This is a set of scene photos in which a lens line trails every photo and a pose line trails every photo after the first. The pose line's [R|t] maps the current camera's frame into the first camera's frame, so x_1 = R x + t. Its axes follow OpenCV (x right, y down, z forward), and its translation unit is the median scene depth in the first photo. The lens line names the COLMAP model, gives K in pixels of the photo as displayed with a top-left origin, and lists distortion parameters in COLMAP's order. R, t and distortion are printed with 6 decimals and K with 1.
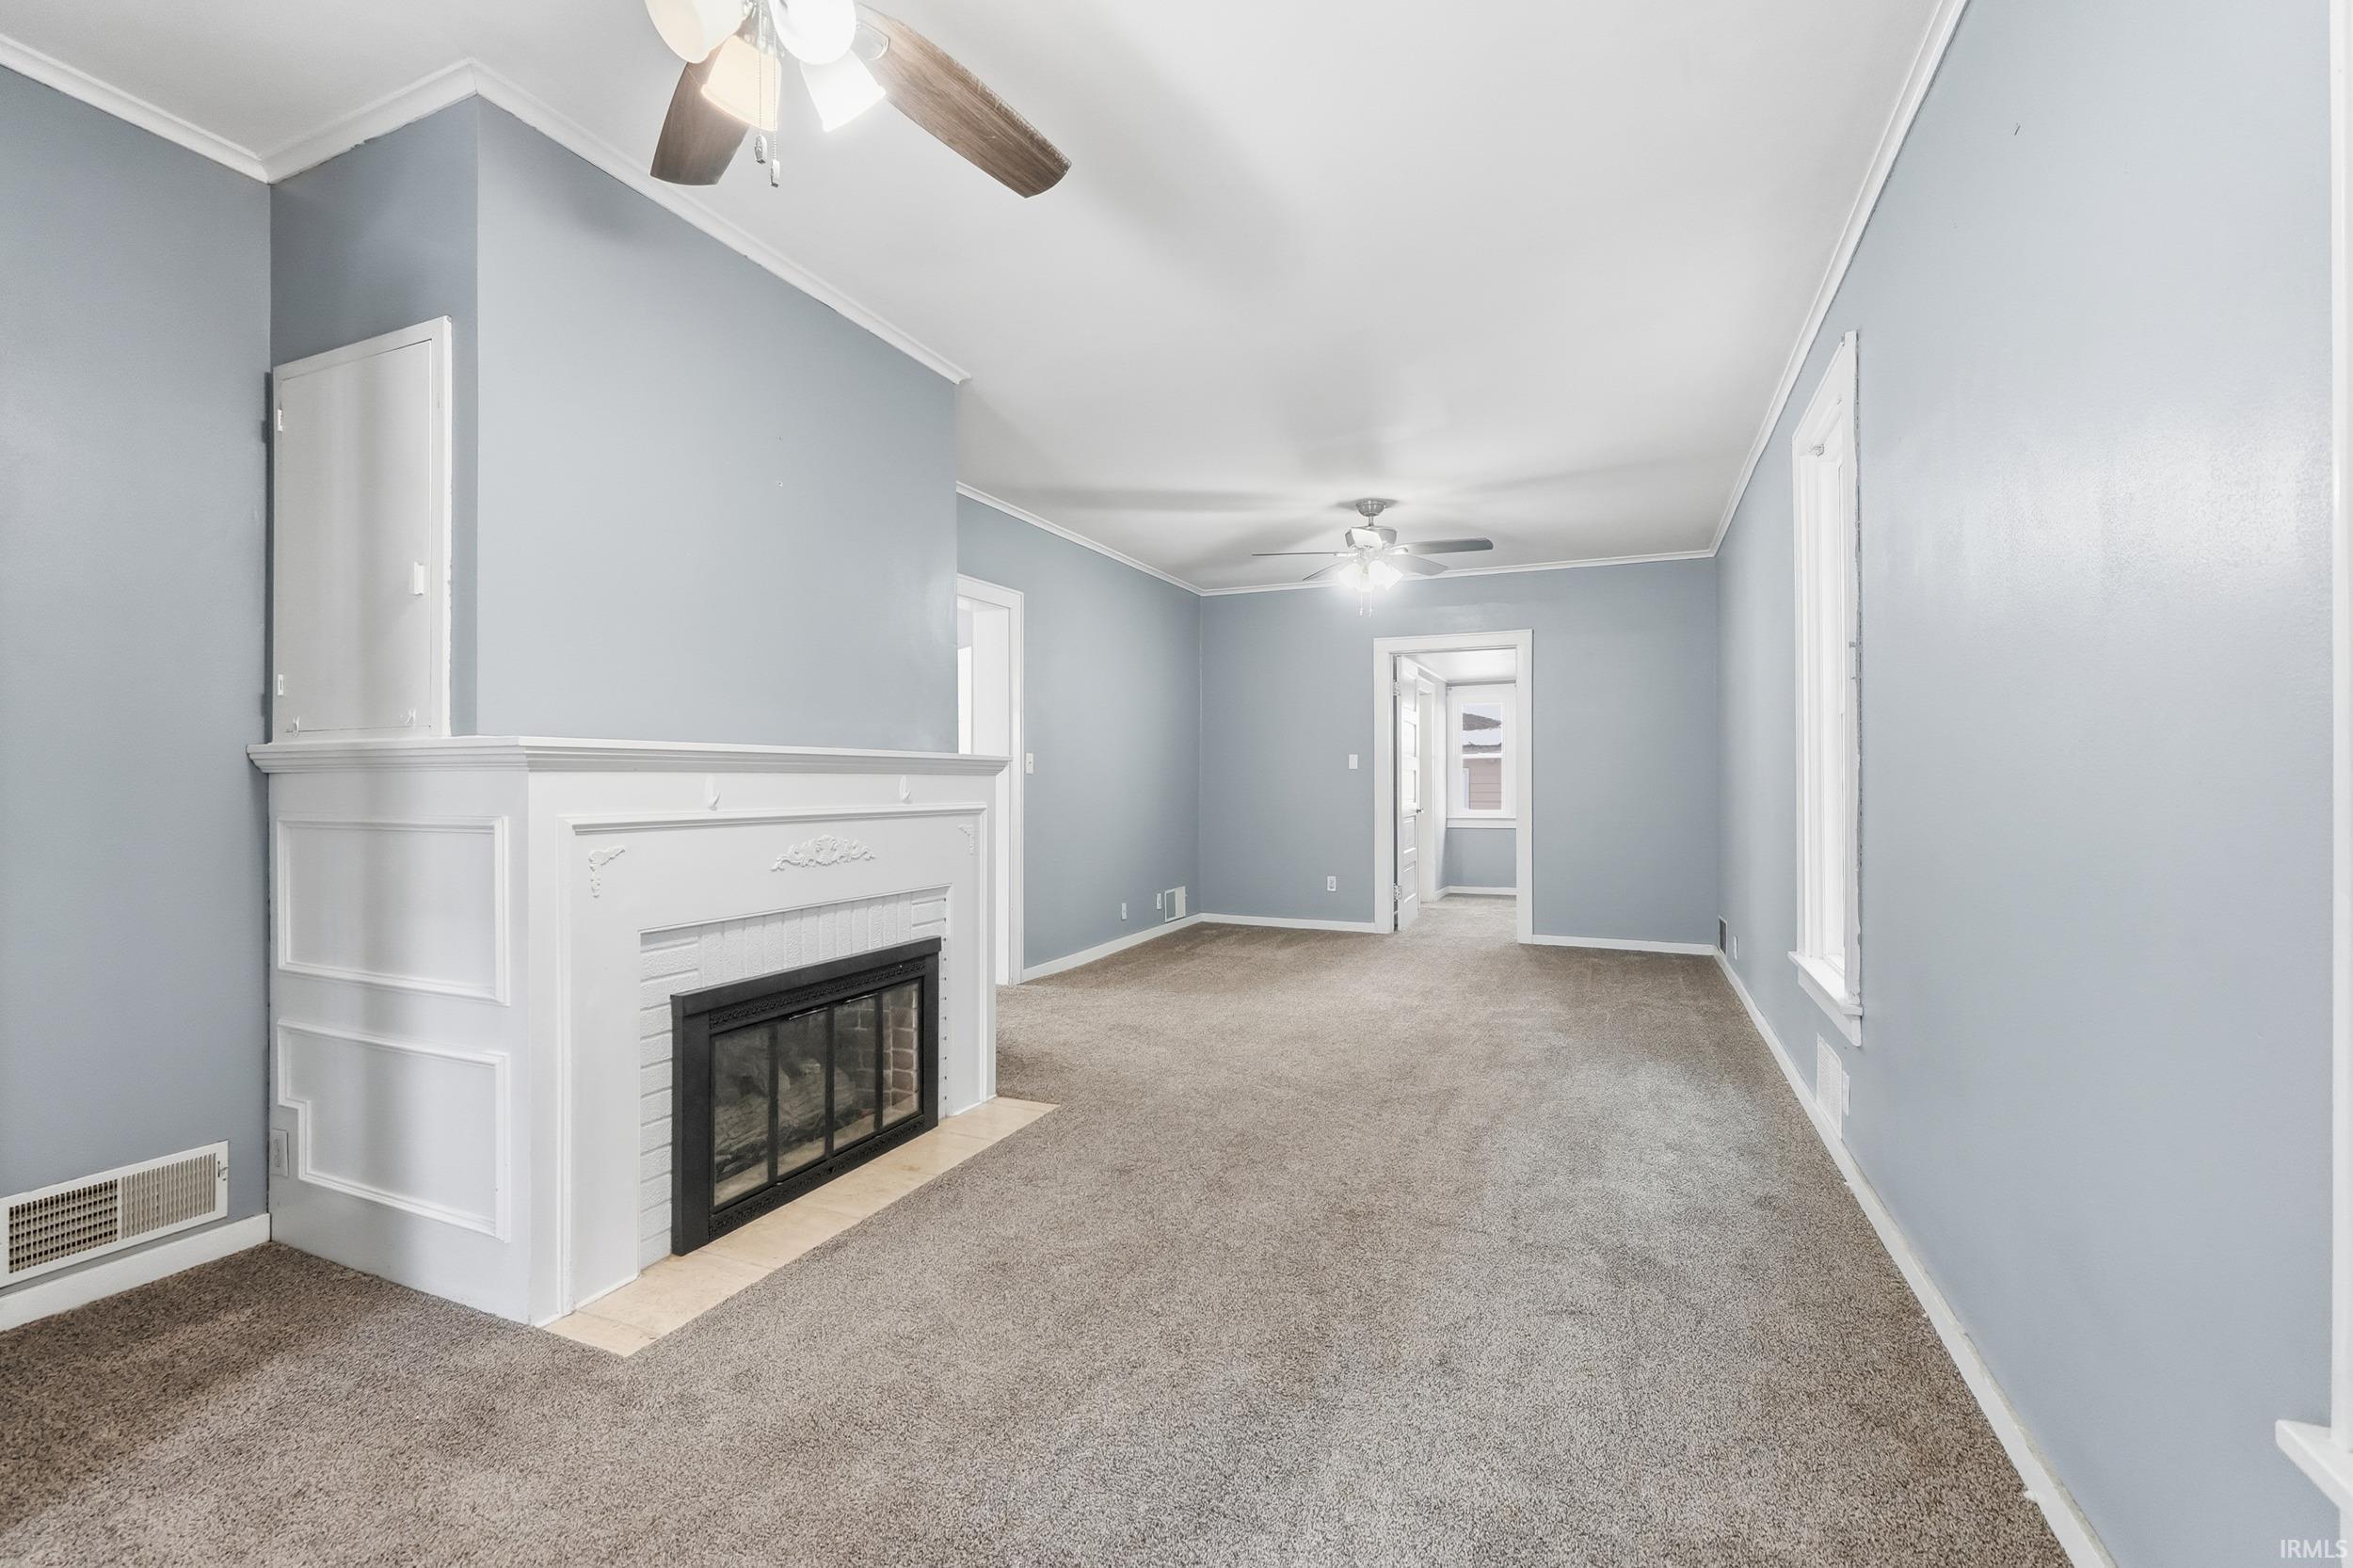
lens RADIAL K [[1020.0, 0, 1177.3], [0, 1020.0, 776.2], [0, 0, 1]] dist [-0.000940, 0.000238]
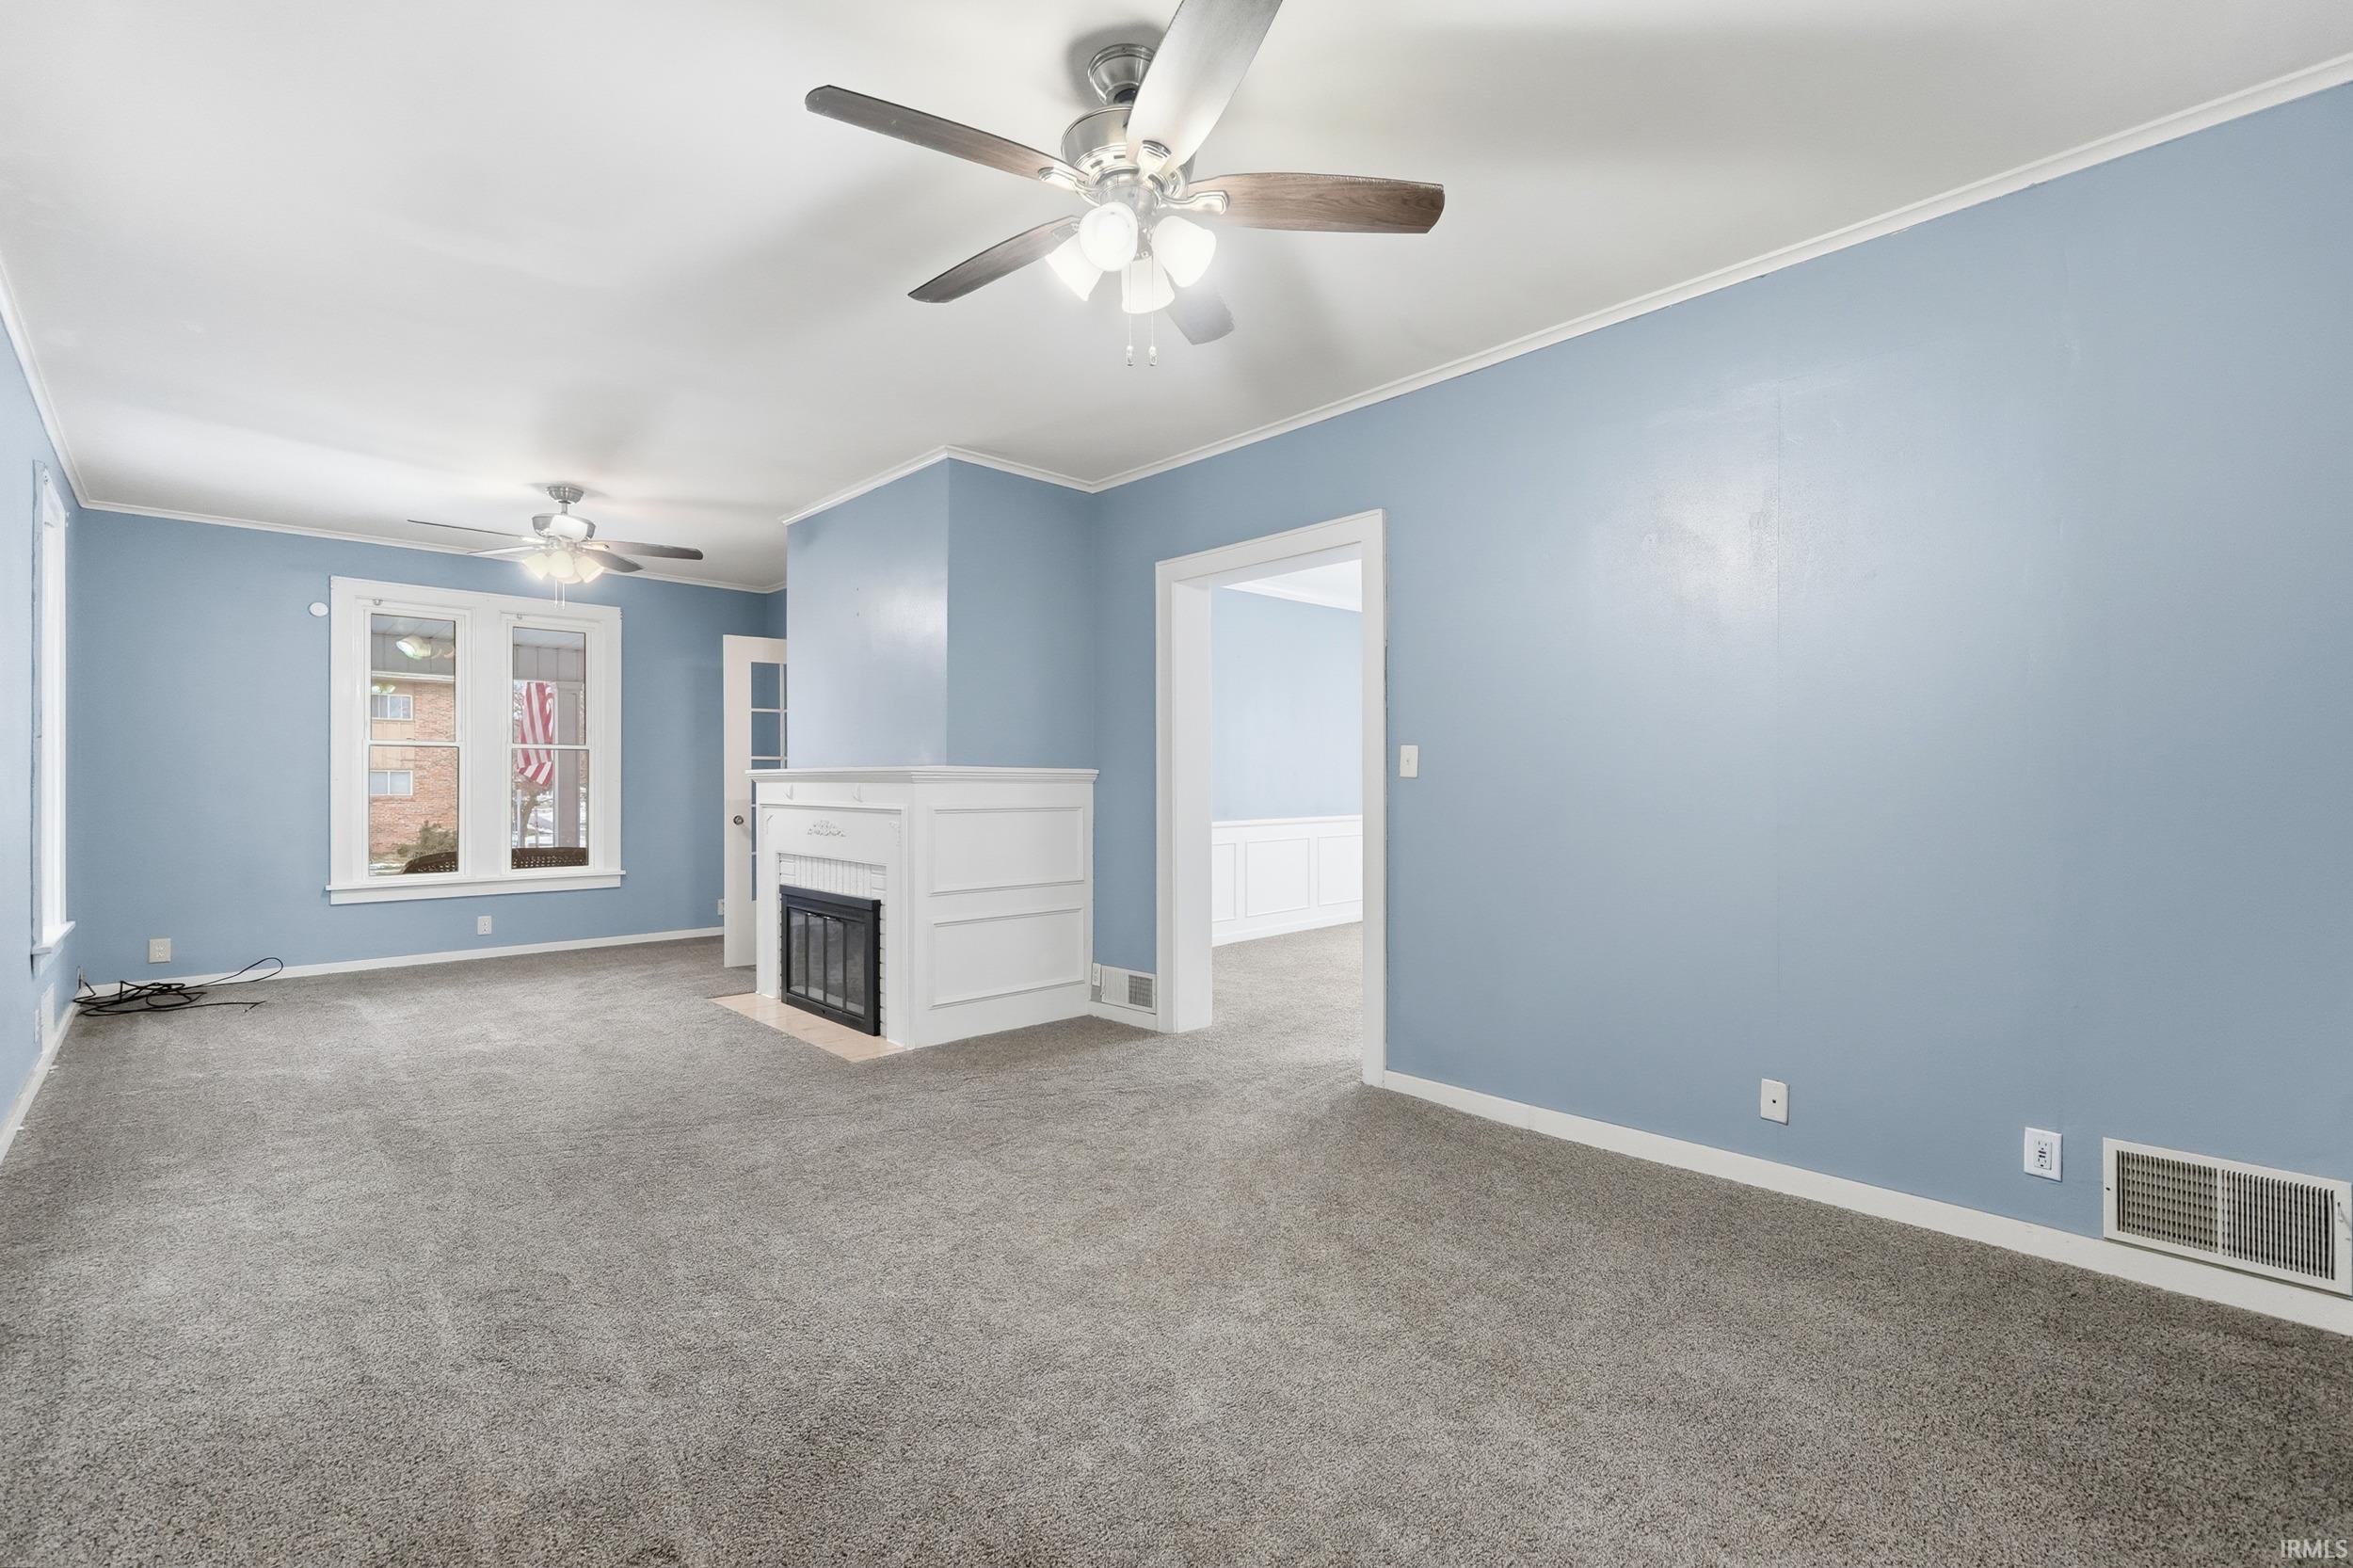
lens RADIAL K [[1020.0, 0, 1177.3], [0, 1020.0, 776.2], [0, 0, 1]] dist [-0.000940, 0.000238]
pose [[-0.386107, 0.003817, -0.922446, 0.929251], [0.009735, 0.999953, 0.000063, -0.007604], [0.922403, -0.008956, -0.386125, 2.012202]]
